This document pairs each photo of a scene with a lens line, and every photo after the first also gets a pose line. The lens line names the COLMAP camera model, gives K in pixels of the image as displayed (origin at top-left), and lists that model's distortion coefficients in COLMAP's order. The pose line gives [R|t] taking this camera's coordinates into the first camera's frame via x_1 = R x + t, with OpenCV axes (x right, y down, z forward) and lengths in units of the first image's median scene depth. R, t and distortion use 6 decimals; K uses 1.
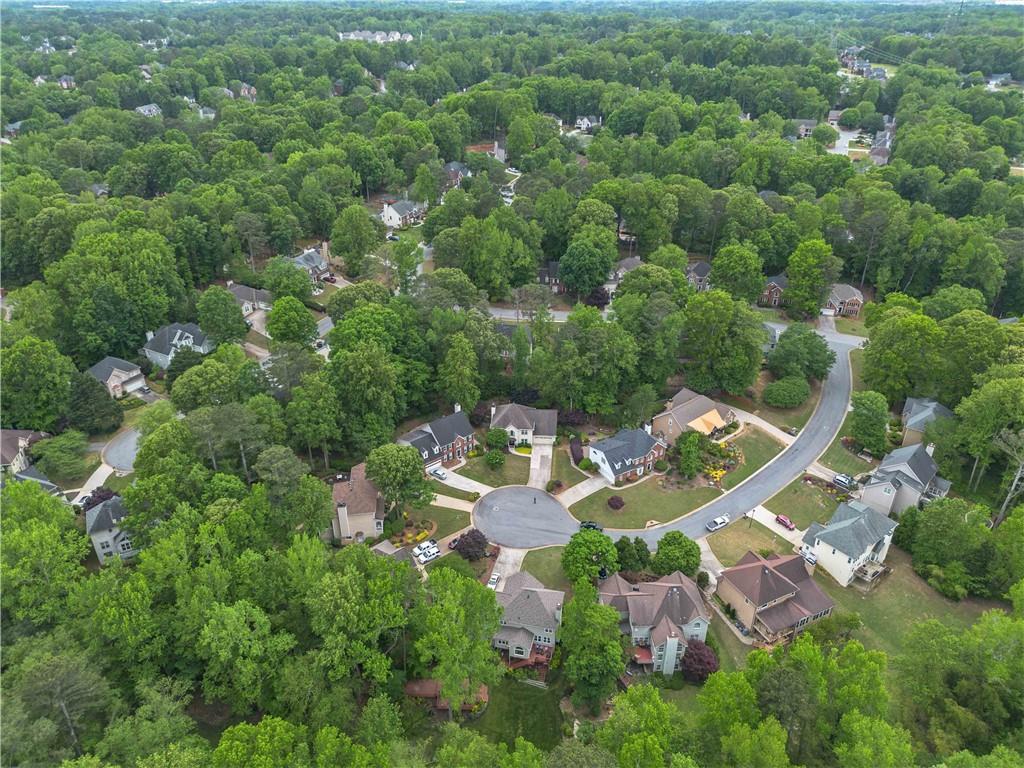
lens RADIAL K [[726.8, 0, 512.0], [0, 726.8, 384.0], [0, 0, 1]] dist [0.061057, -0.066619]
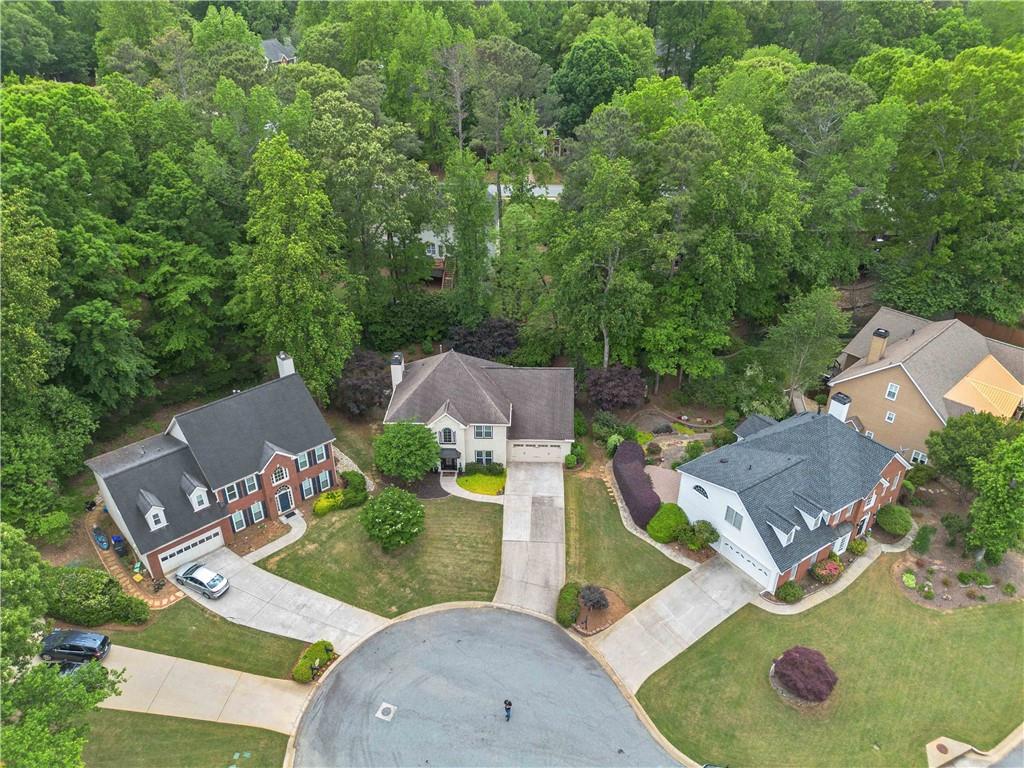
lens RADIAL K [[726.8, 0, 512.0], [0, 726.8, 384.0], [0, 0, 1]] dist [0.061057, -0.066619]
pose [[0.998727, -0.024791, 0.043939, 0.016280], [0.023882, 0.999492, 0.021089, 0.036777], [-0.044440, -0.020013, 0.998812, 0.658286]]
